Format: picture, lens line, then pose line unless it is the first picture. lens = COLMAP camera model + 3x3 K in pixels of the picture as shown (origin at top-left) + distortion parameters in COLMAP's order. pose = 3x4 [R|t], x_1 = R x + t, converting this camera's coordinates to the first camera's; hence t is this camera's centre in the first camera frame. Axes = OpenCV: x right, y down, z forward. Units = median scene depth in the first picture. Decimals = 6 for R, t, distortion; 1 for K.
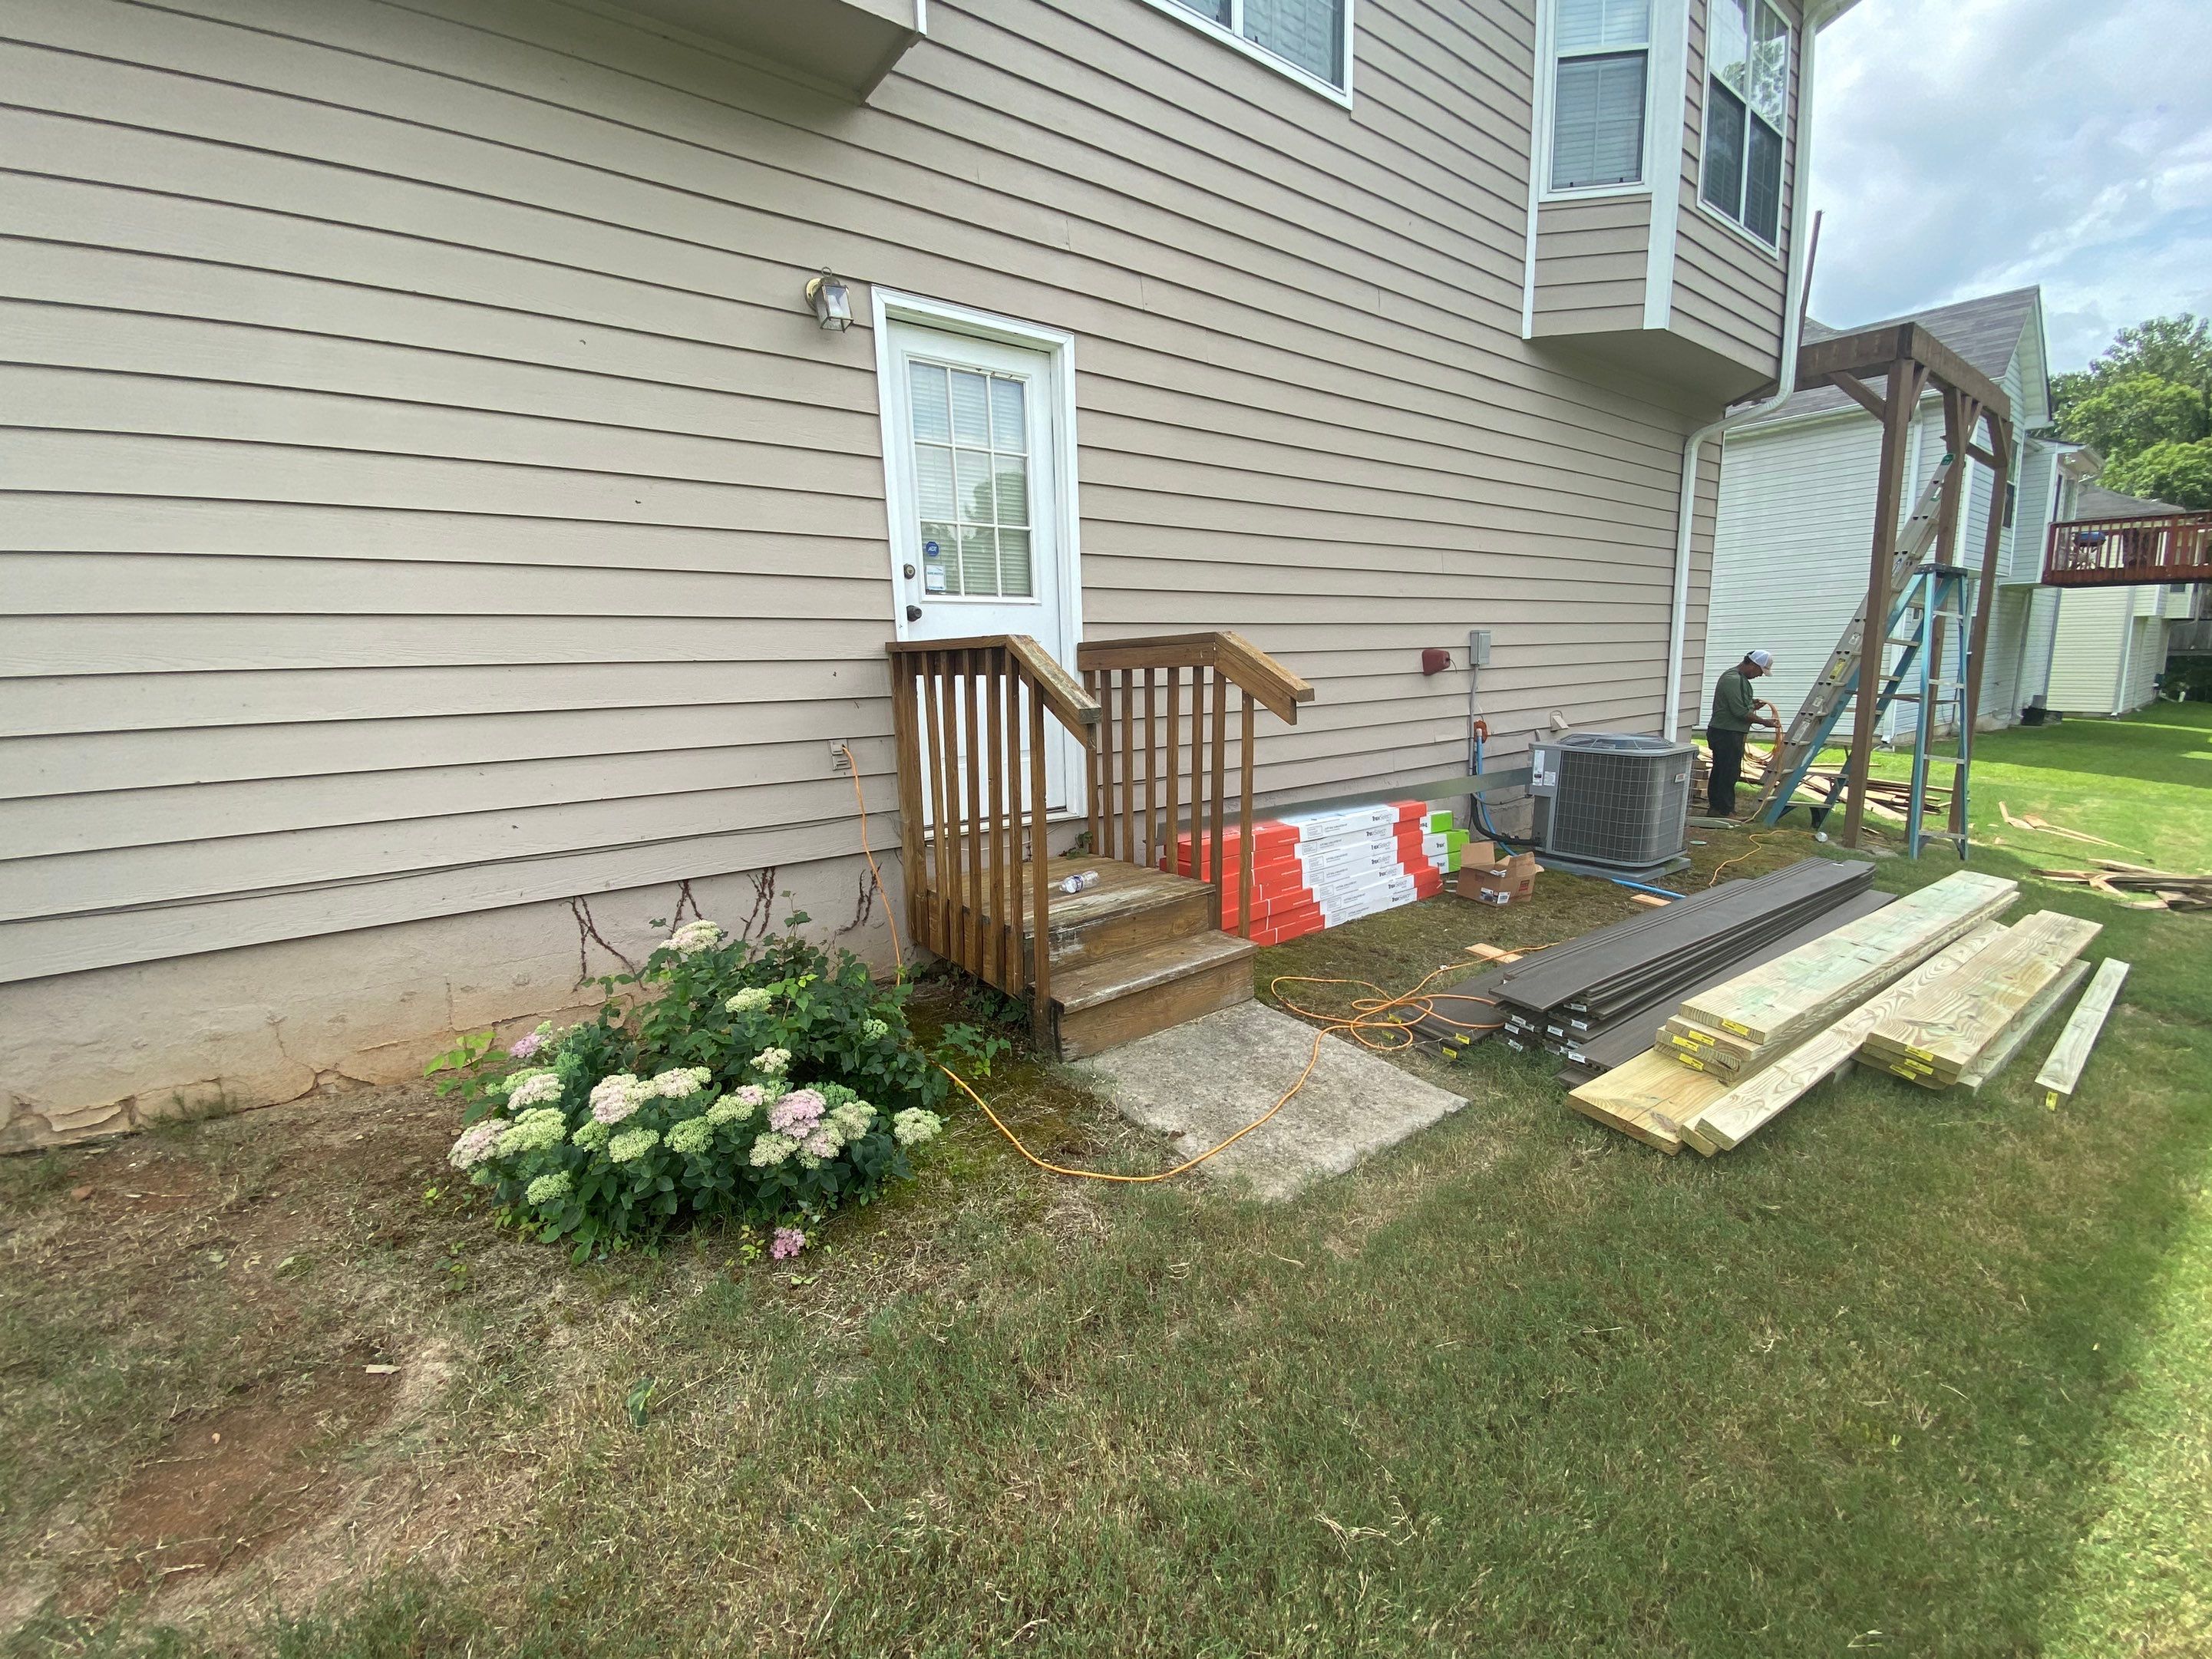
lens RADIAL K [[901.5, 0, 1099.4], [0, 901.5, 829.6], [0, 0, 1]] dist [0.012372, -0.016810]
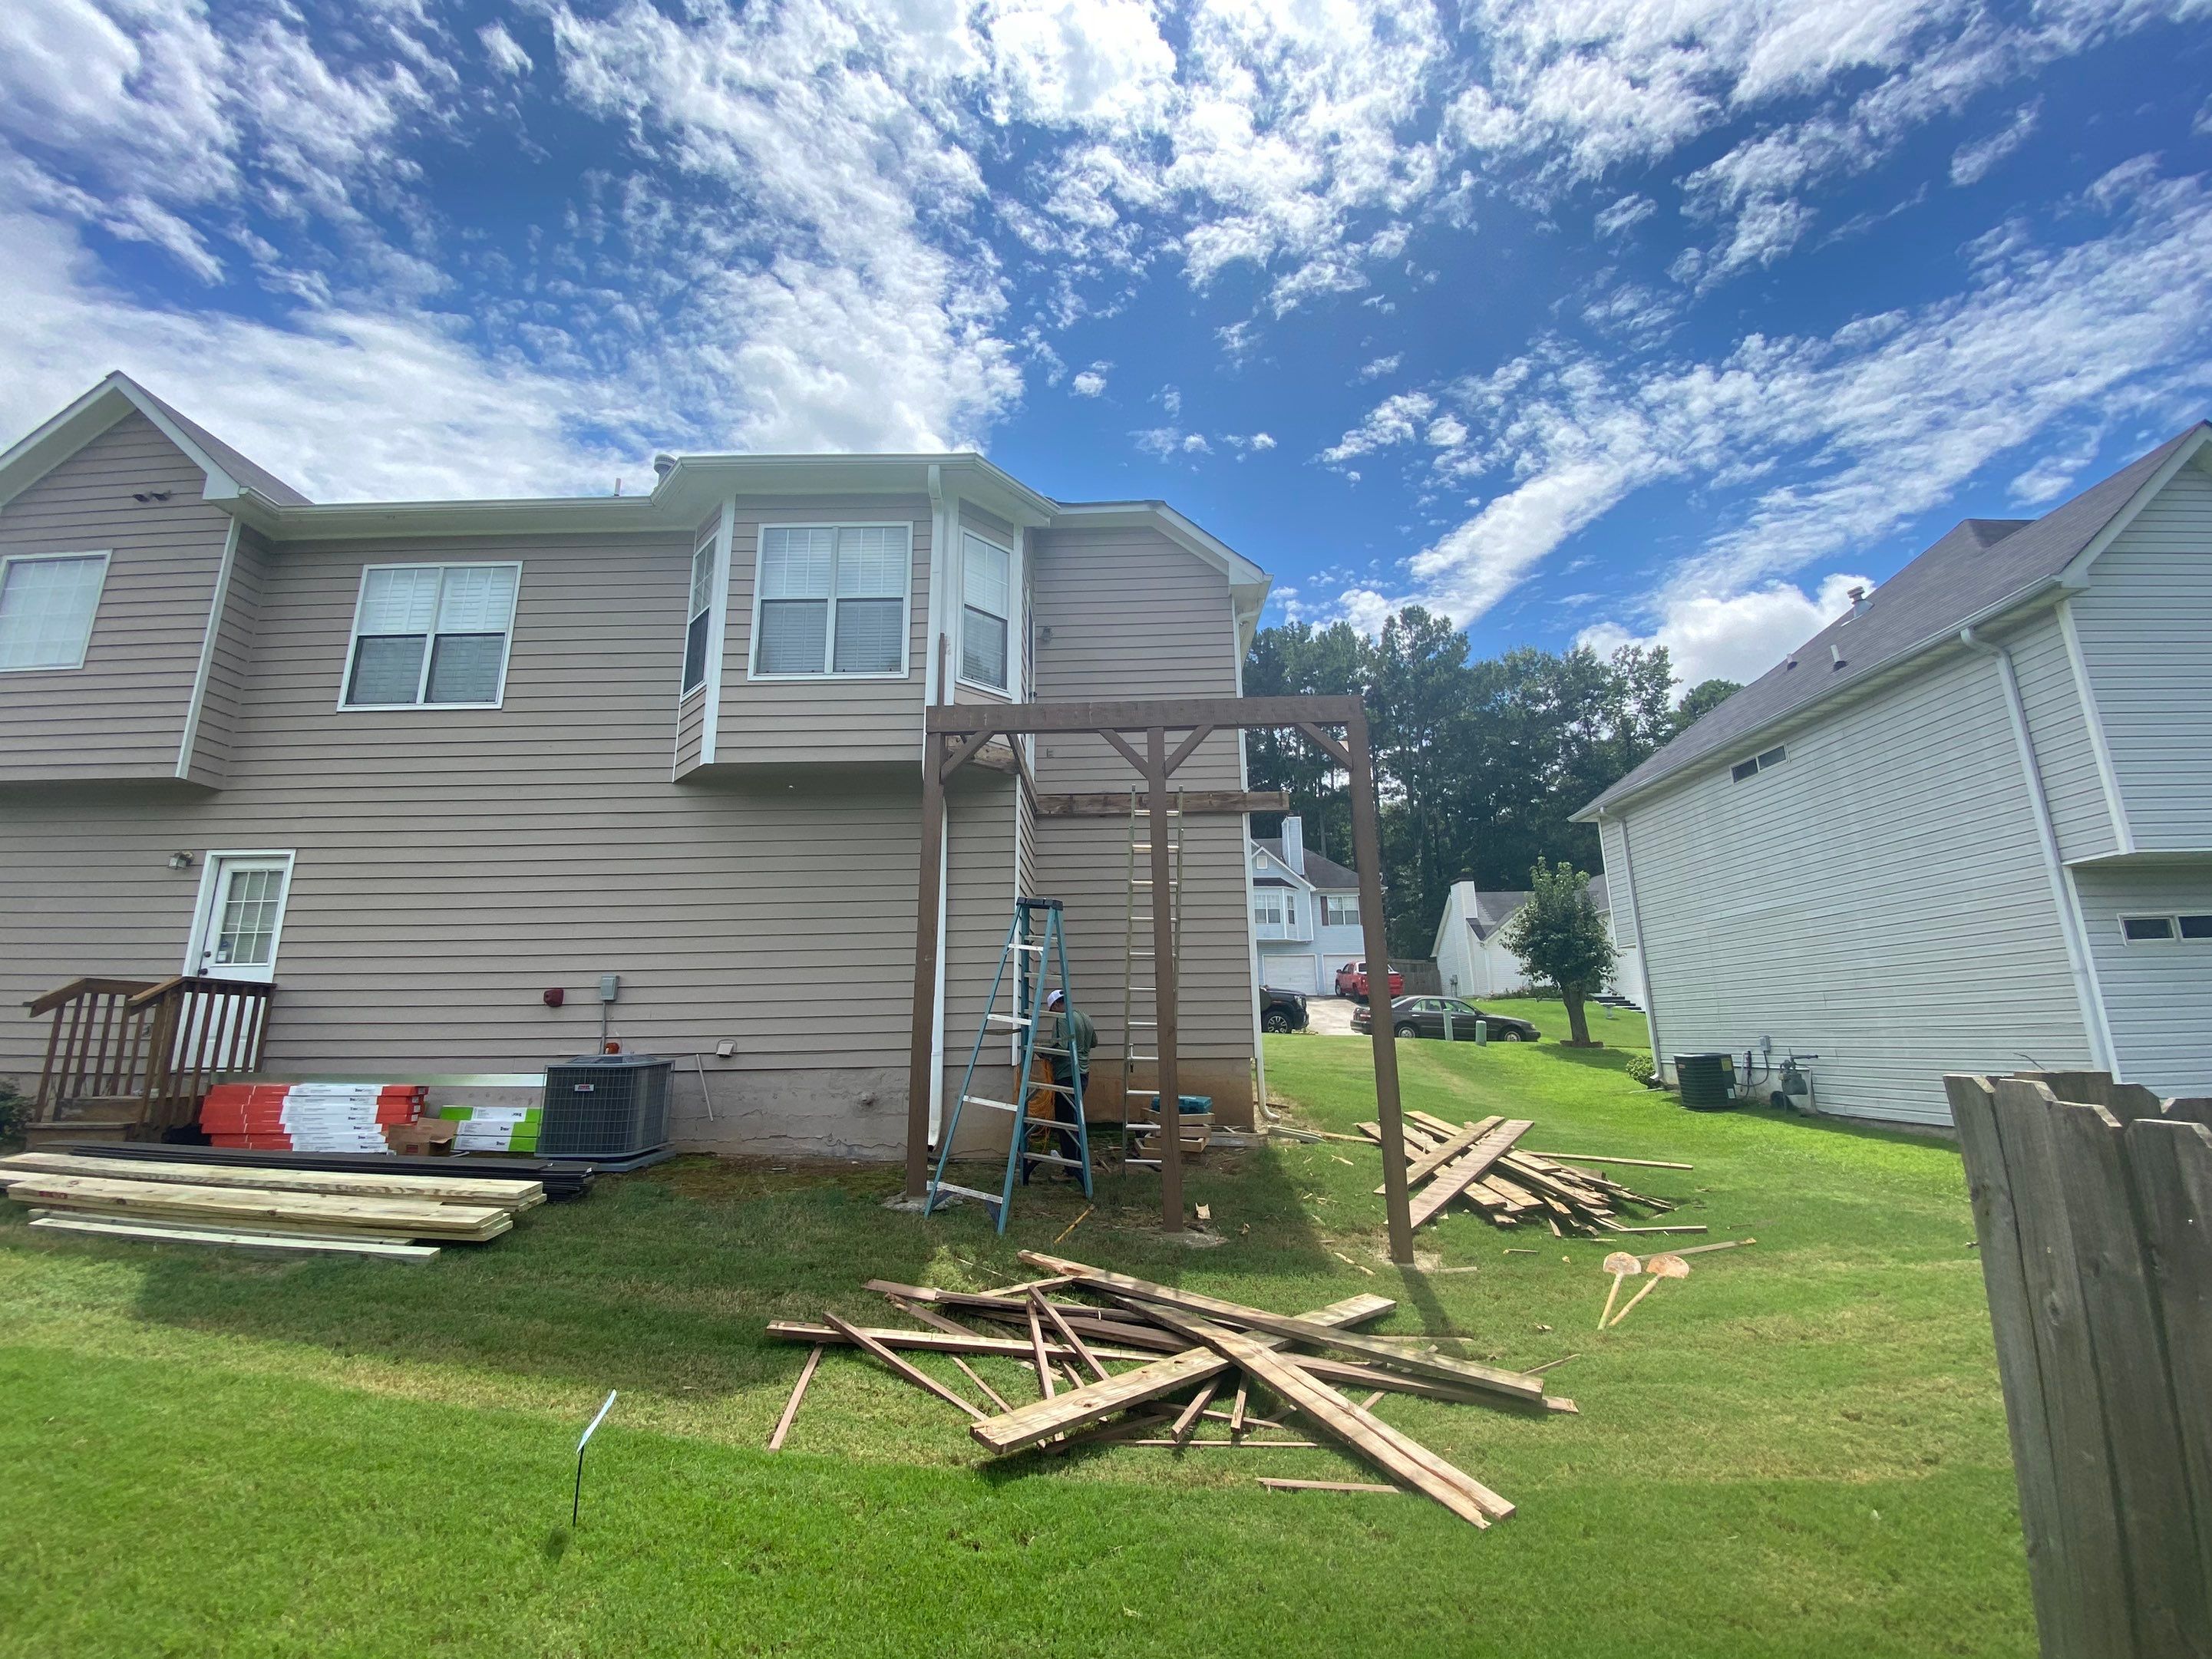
lens RADIAL K [[901.5, 0, 1099.4], [0, 901.5, 829.6], [0, 0, 1]] dist [0.012372, -0.016810]
pose [[0.785796, -0.120254, -0.606682, 2.898207], [-0.123315, 0.930758, -0.344213, -0.067128], [0.606068, 0.345295, 0.716557, 0.584287]]
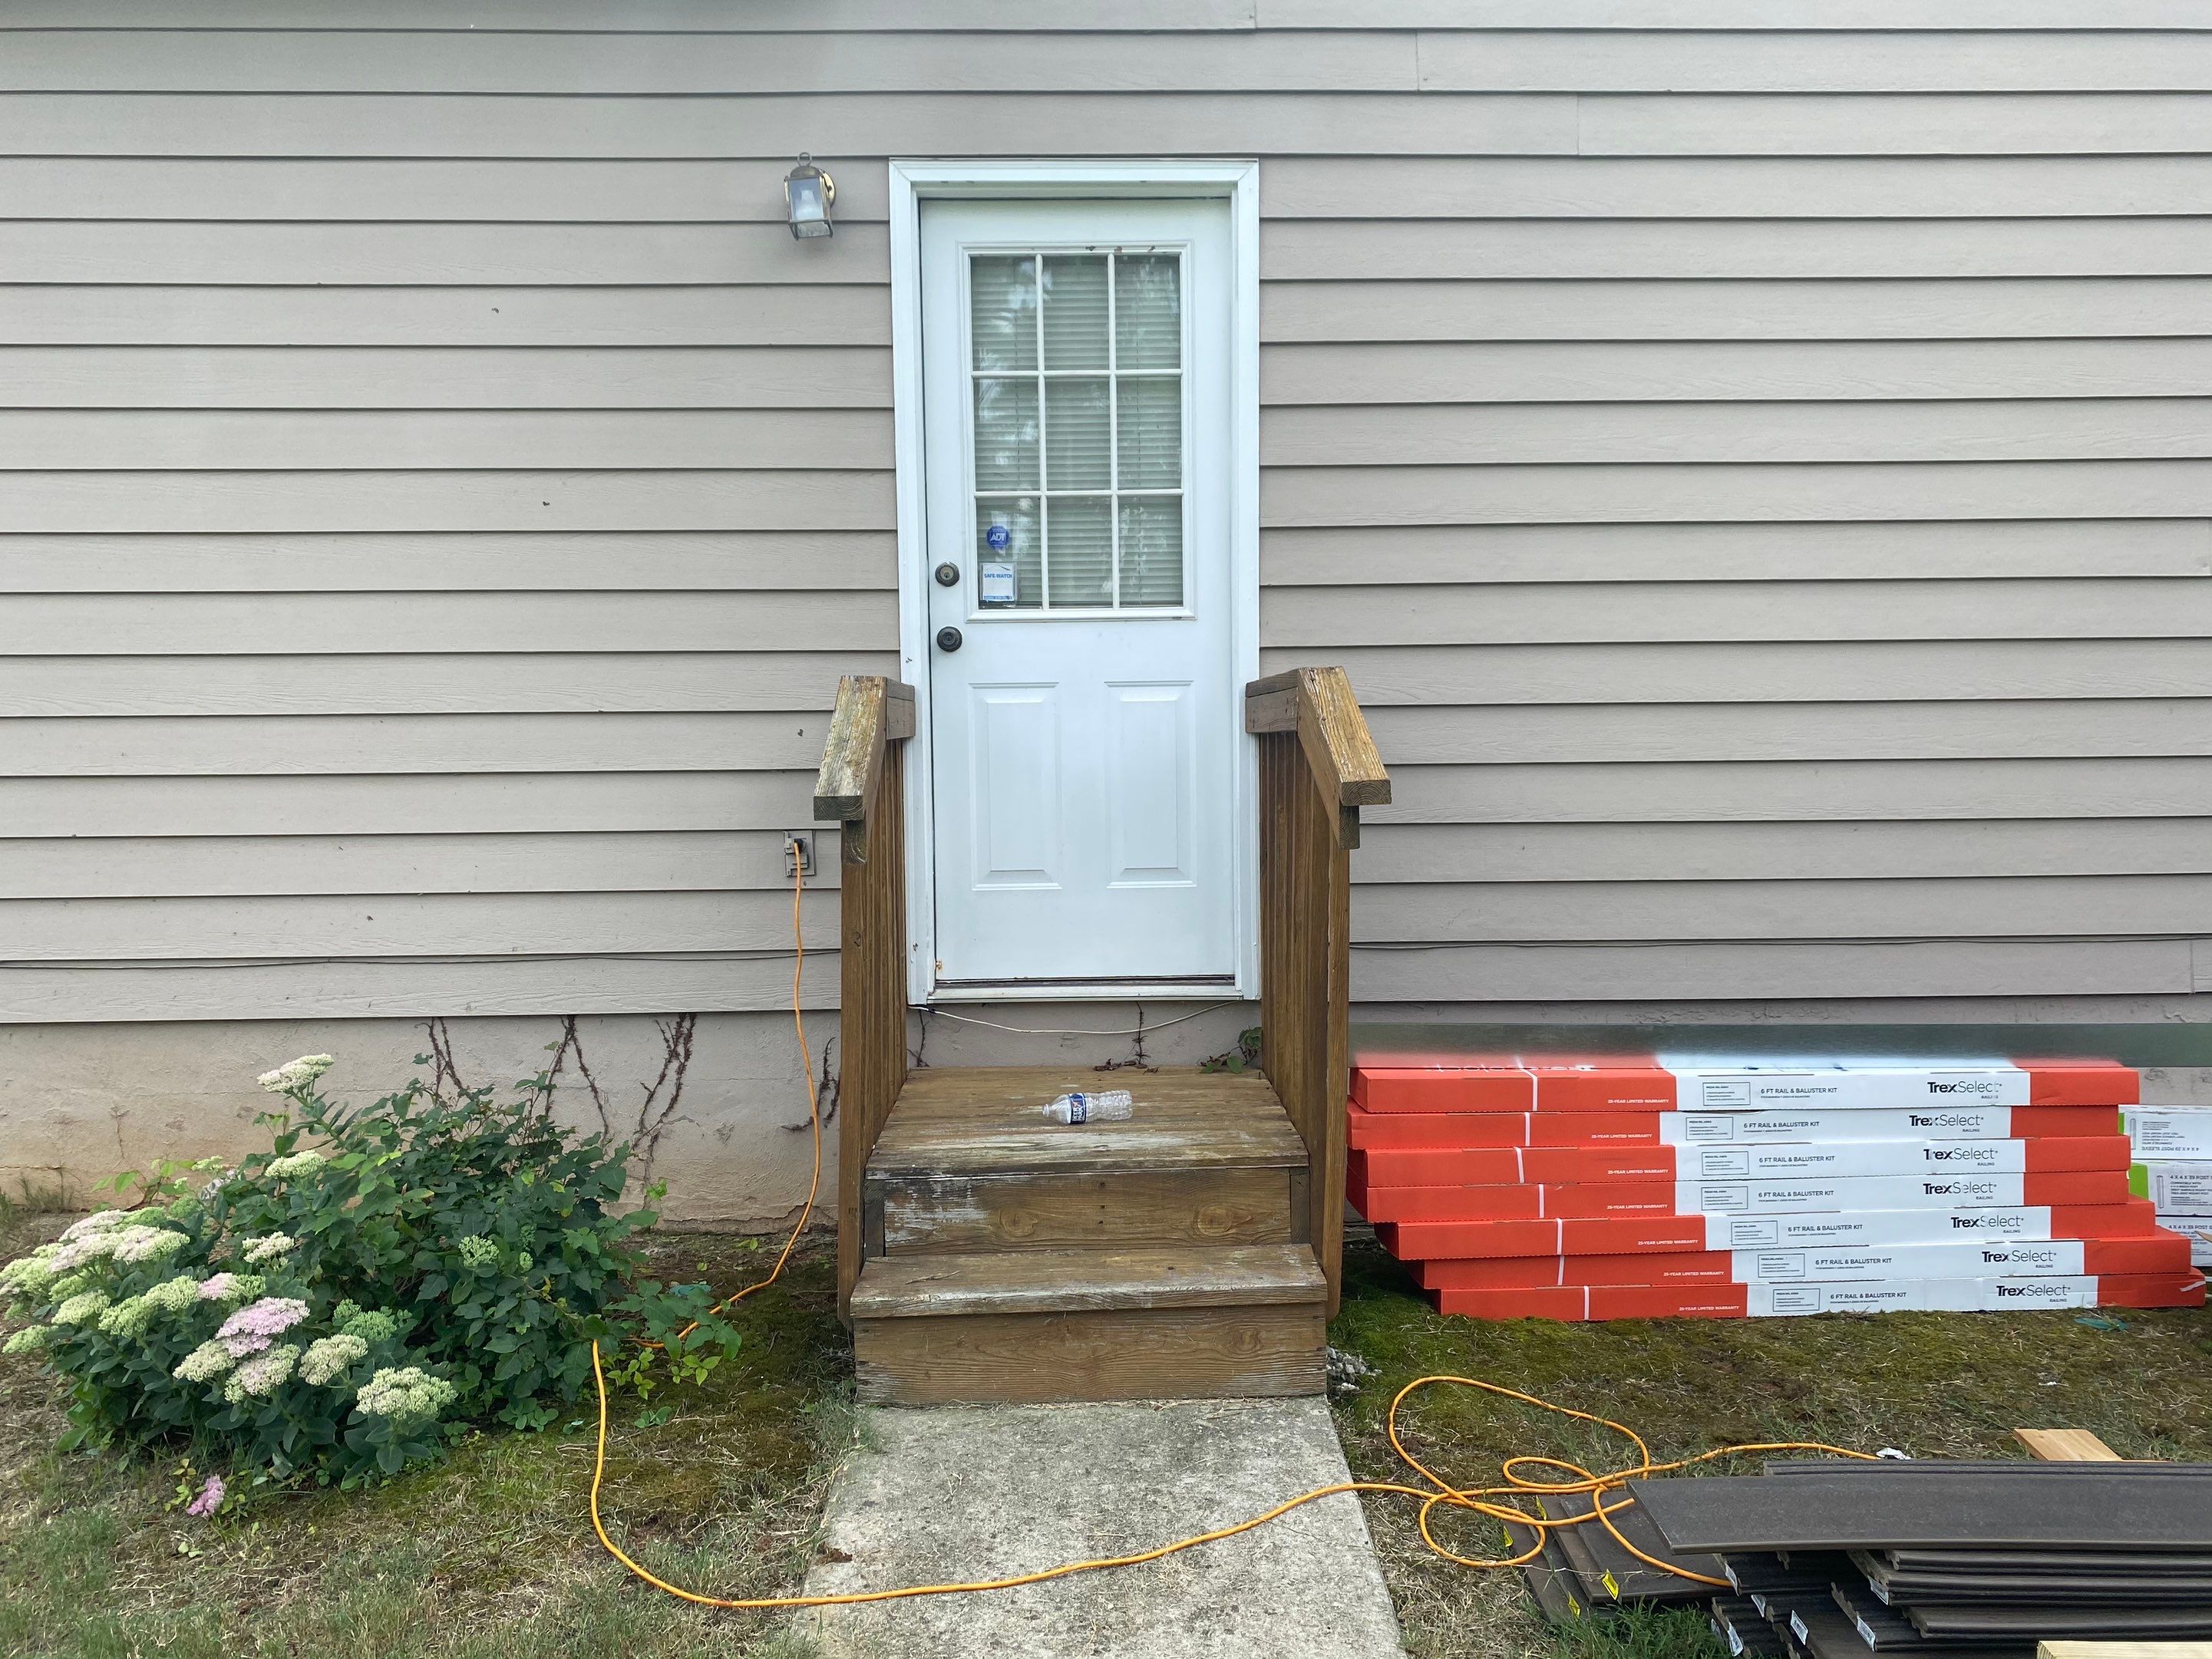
lens RADIAL K [[1707.2, 0, 1105.6], [0, 1707.2, 804.8], [0, 0, 1]] dist [0.010613, -0.008460]
pose [[0.811377, 0.045715, -0.582733, 0.547266], [-0.117129, 0.989432, -0.085465, -0.035651], [0.572668, 0.137599, 0.808157, 0.115525]]
